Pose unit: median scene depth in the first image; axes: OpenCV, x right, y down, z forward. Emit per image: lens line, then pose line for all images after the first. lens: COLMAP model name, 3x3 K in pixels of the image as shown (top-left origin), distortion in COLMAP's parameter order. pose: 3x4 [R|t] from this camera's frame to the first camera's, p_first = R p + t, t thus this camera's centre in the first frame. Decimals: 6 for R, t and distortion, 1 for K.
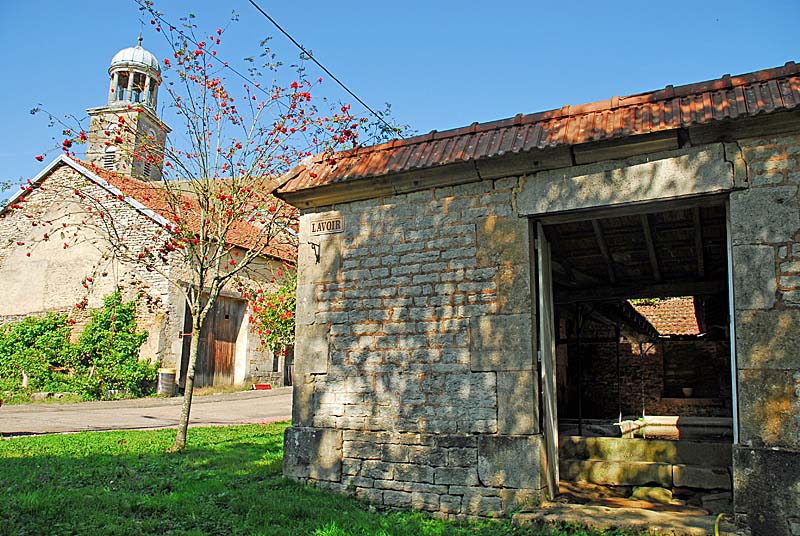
lens RADIAL K [[615.7, 0, 404.5], [0, 615.7, 282.0], [0, 0, 1]] dist [-0.168695, 0.151408]
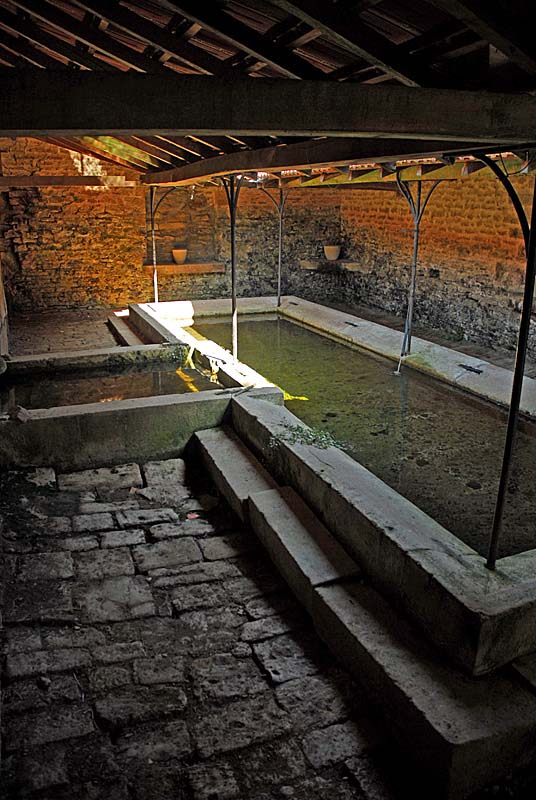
lens RADIAL K [[614.7, 0, 274.6], [0, 614.7, 403.4], [0, 0, 1]] dist [-0.168820, 0.129920]
pose [[0.641759, -0.254652, 0.723394, -0.013768], [-0.128408, 0.894265, 0.428720, 0.024658], [-0.756080, -0.368025, 0.541203, 0.547313]]
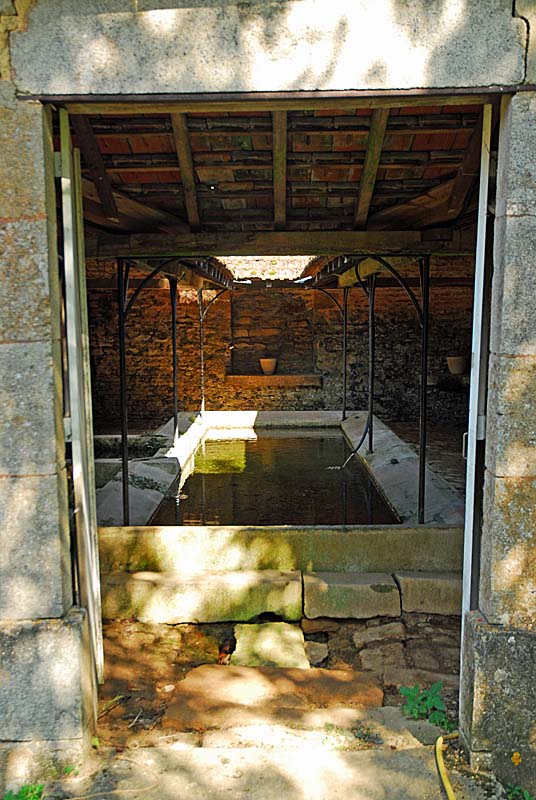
lens RADIAL K [[988.7, 0, 270.8], [0, 988.7, 402.9], [0, 0, 1]] dist [-0.007344, 0.000000]
pose [[0.886518, -0.066107, 0.457947, 0.010831], [-0.055765, 0.967261, 0.247582, -0.035148], [-0.459321, -0.245023, 0.853808, 0.139008]]
